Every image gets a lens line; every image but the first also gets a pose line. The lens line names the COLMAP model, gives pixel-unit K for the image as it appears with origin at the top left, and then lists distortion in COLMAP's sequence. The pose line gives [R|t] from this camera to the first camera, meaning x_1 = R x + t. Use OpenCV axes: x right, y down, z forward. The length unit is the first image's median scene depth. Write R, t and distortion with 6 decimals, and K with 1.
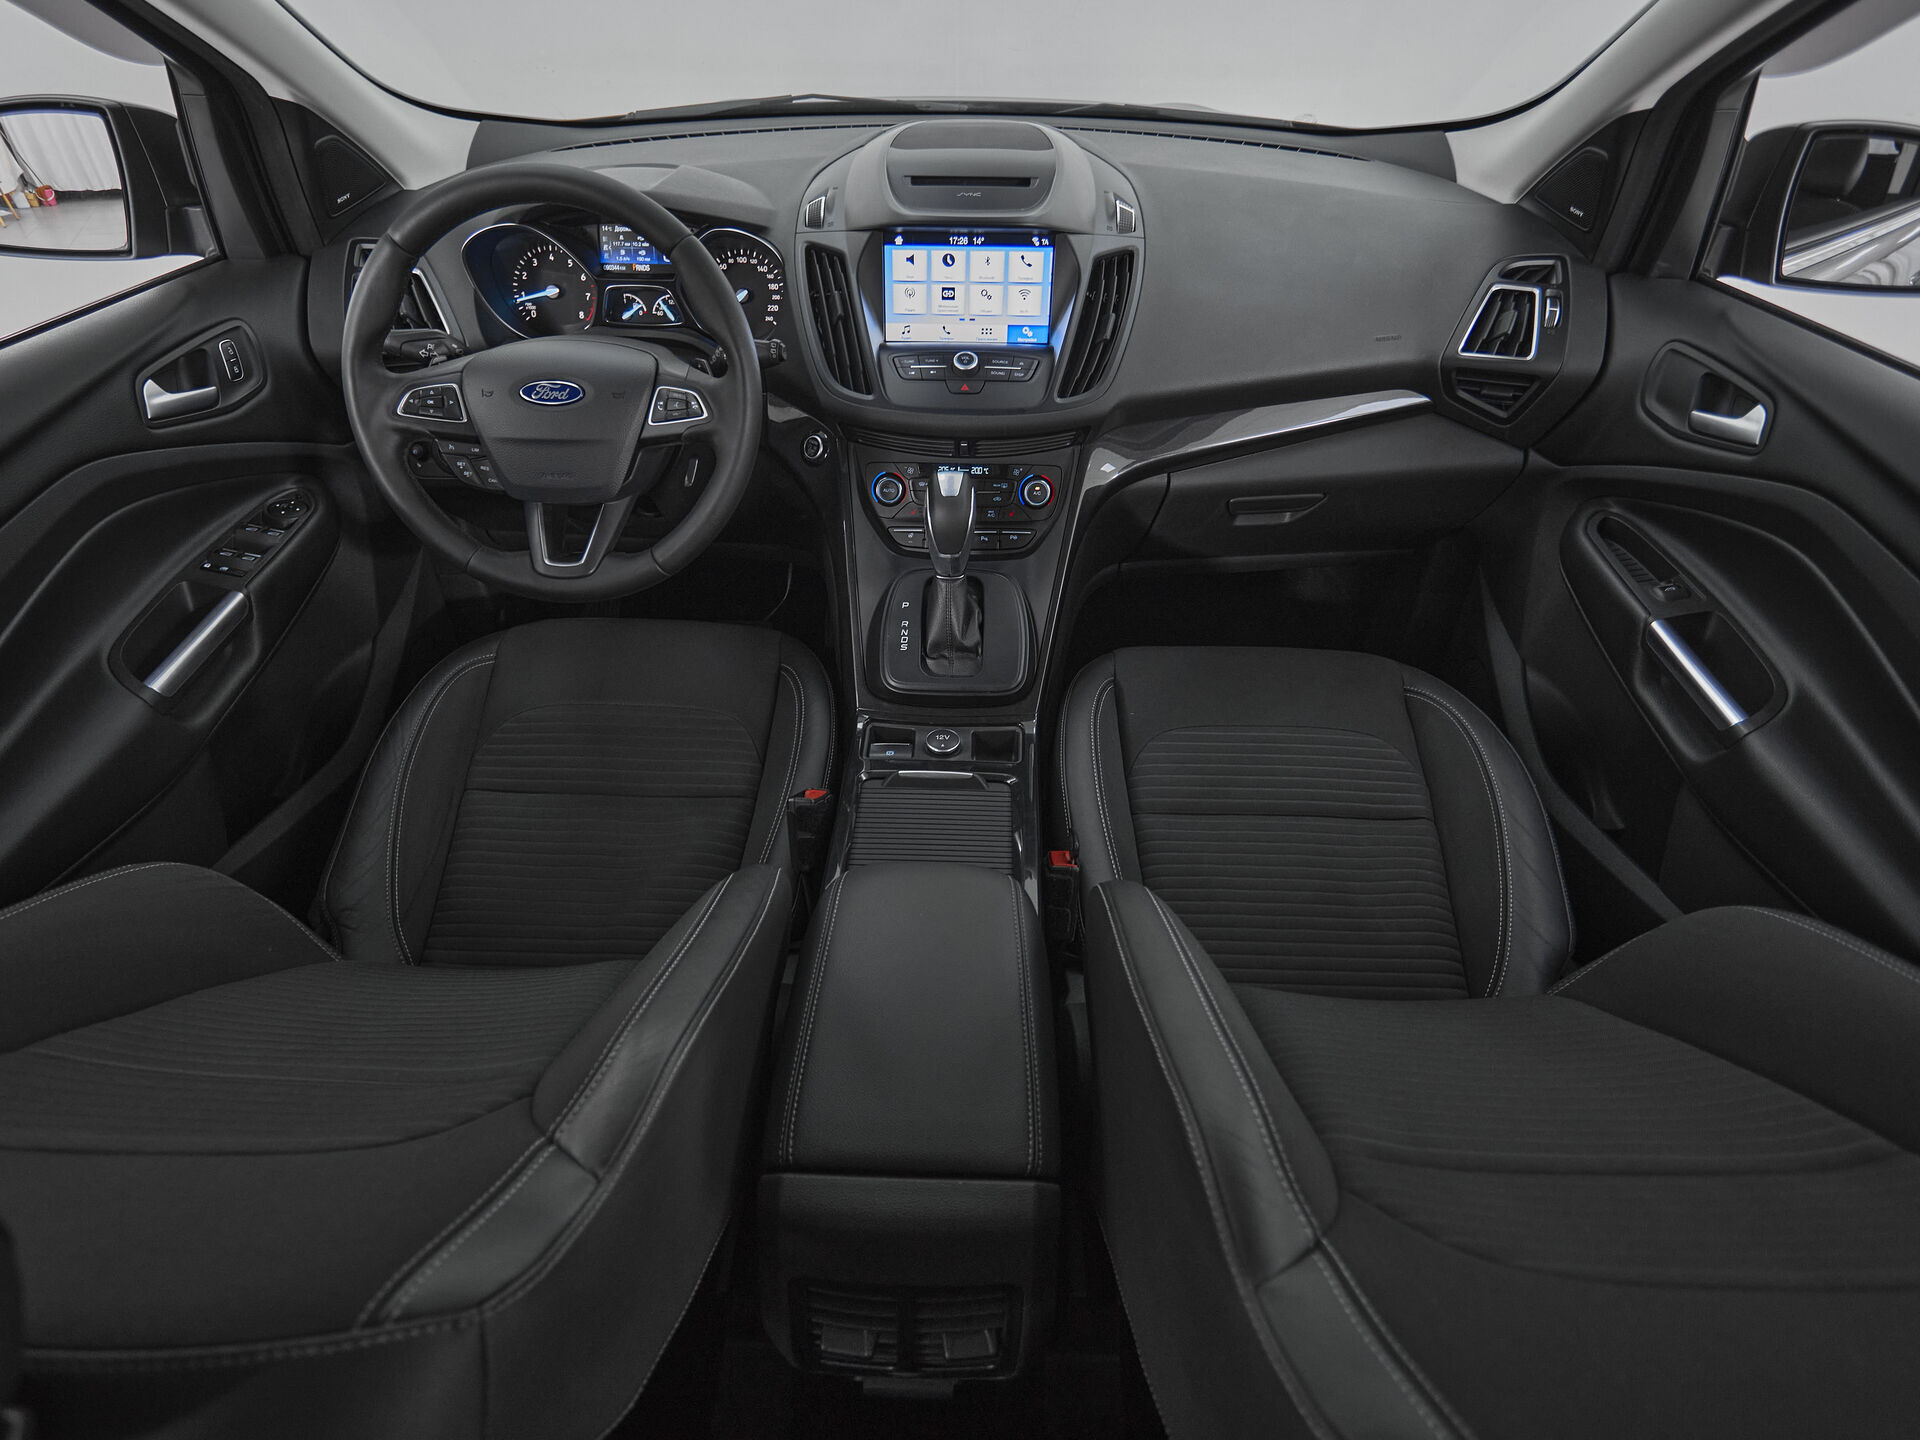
lens RADIAL K [[1061.8, 0, 937.5], [0, 1061.8, 736.2], [0, 0, 1]] dist [0.000056, -0.000922]
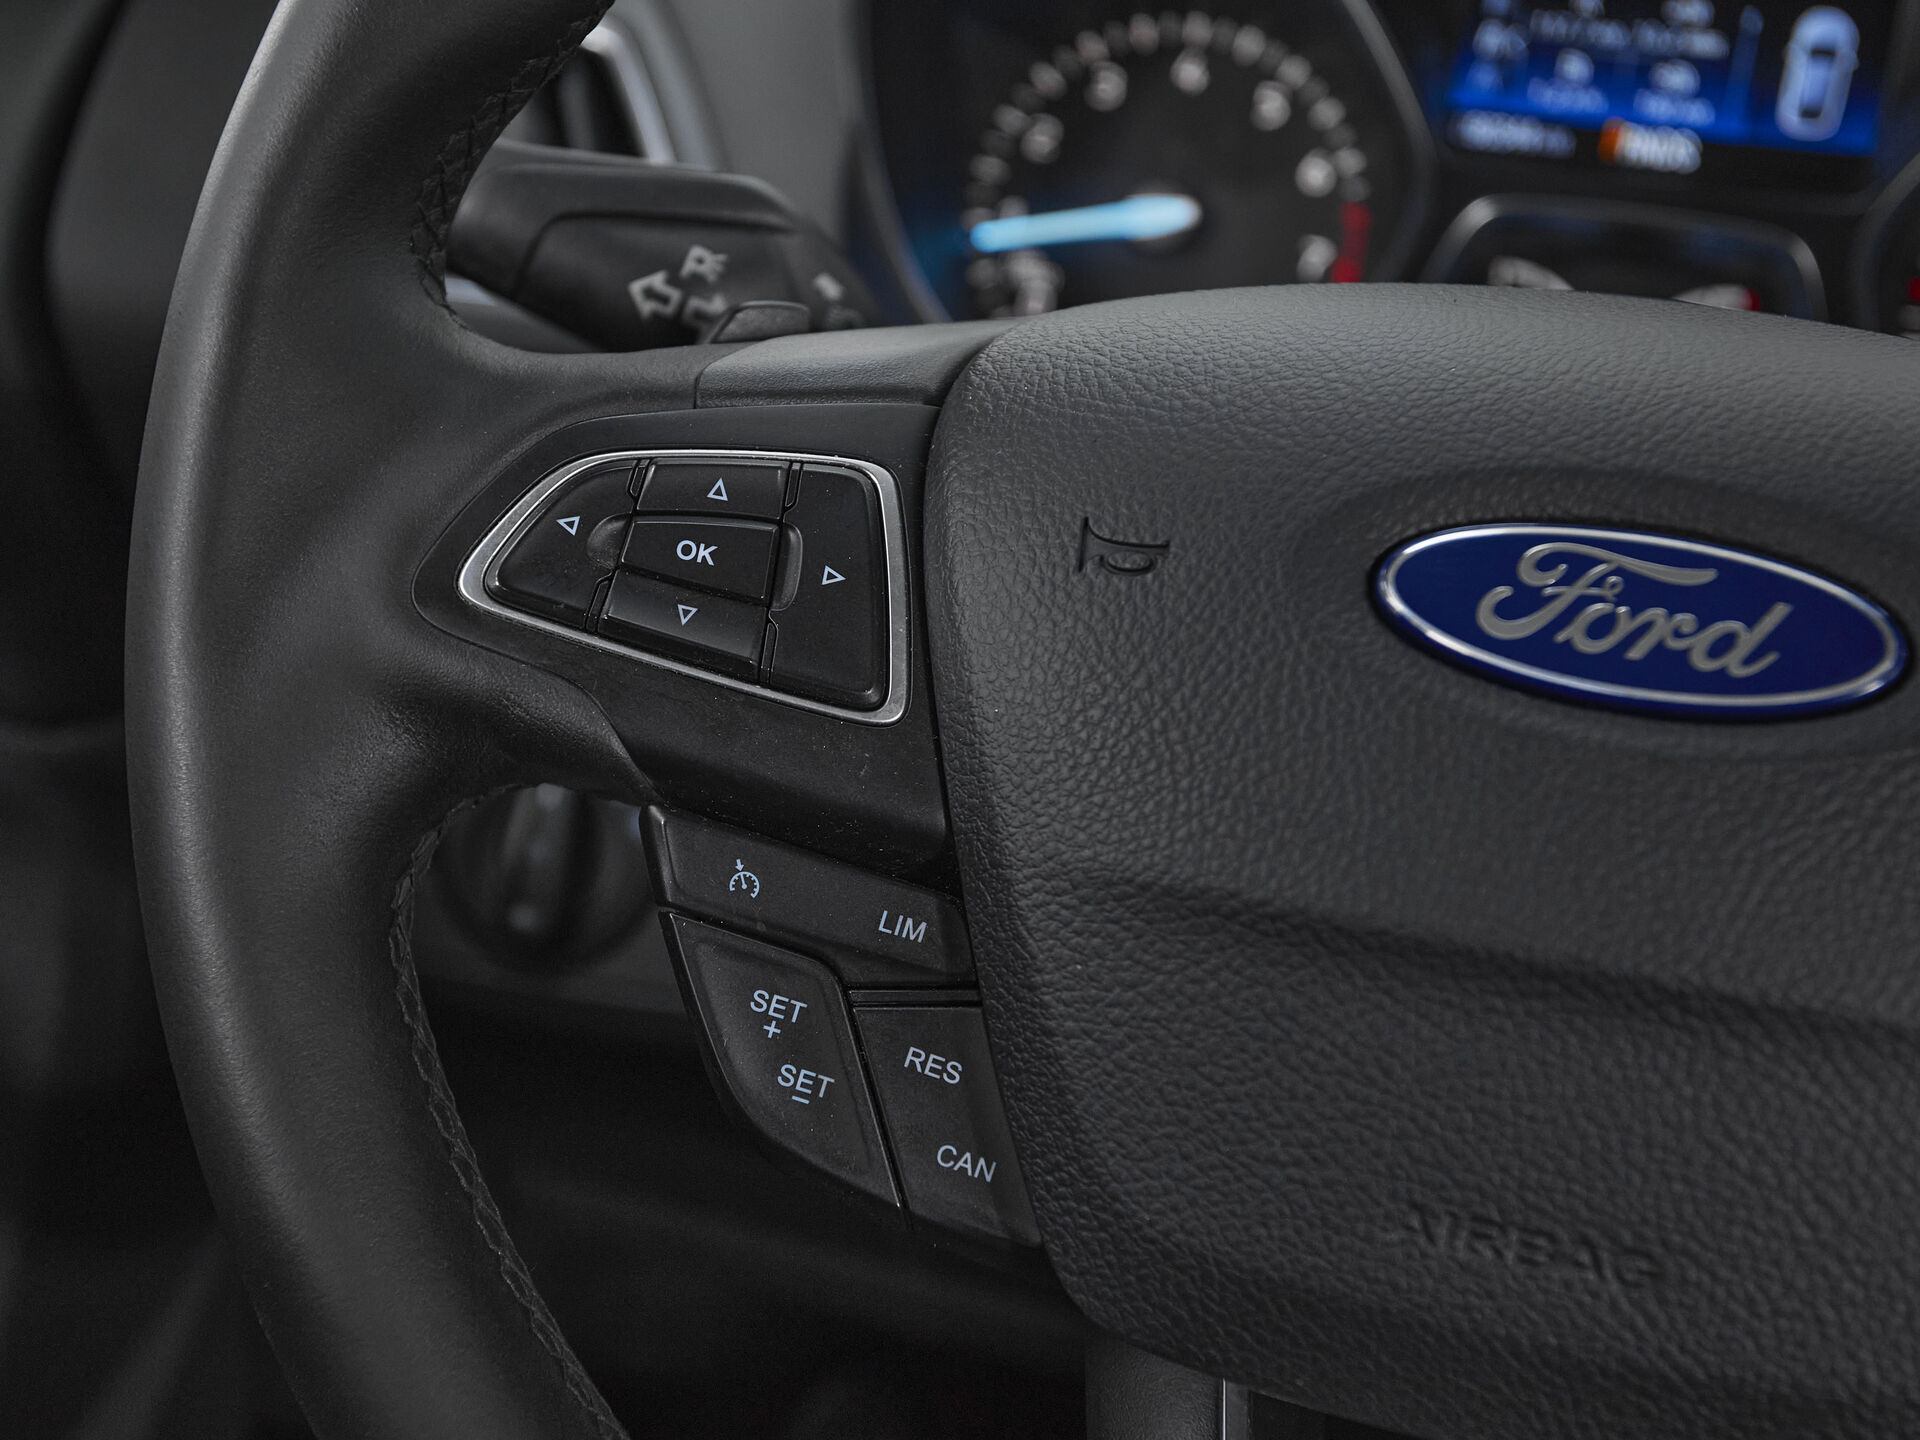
lens RADIAL K [[2585.7, 0, 786.0], [0, 2585.7, 805.3], [0, 0, 1]] dist [0.001778, 0.044347]
pose [[0.961817, 0.161663, -0.220847, -0.331574], [-0.220503, 0.935709, -0.275368, -0.166062], [0.162132, 0.313551, 0.935628, 0.597601]]
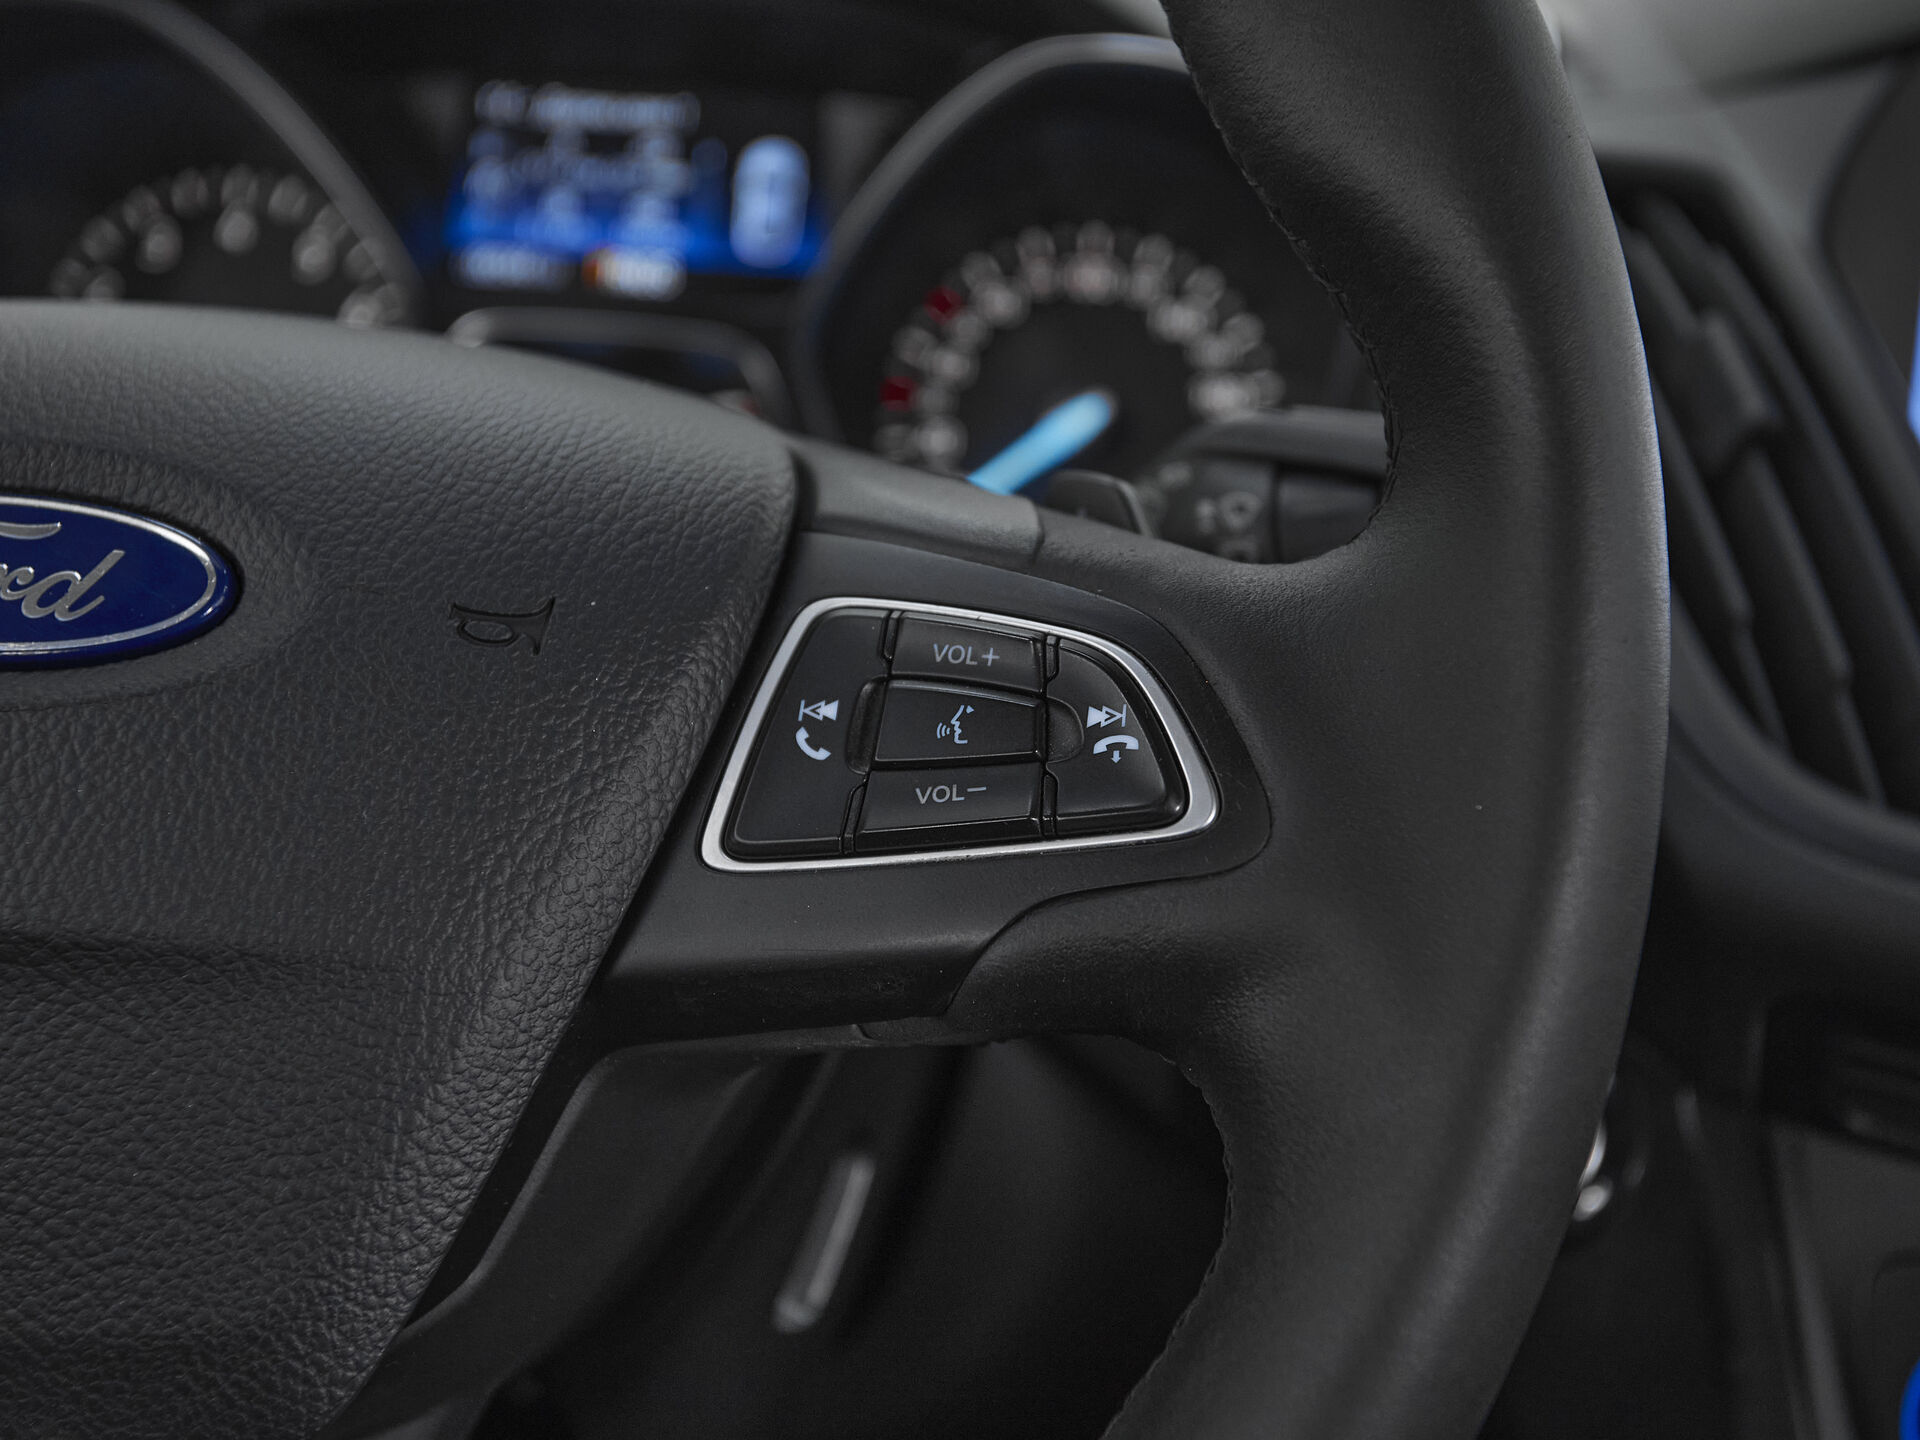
lens RADIAL K [[2437.9, 0, 932.4], [0, 2437.9, 722.0], [0, 0, 1]] dist [0.013487, 0.033021]
pose [[0.996486, 0.062452, -0.055810, -0.199007], [-0.080254, 0.902609, -0.422913, -0.165324], [0.023963, 0.425906, 0.904450, 0.637279]]
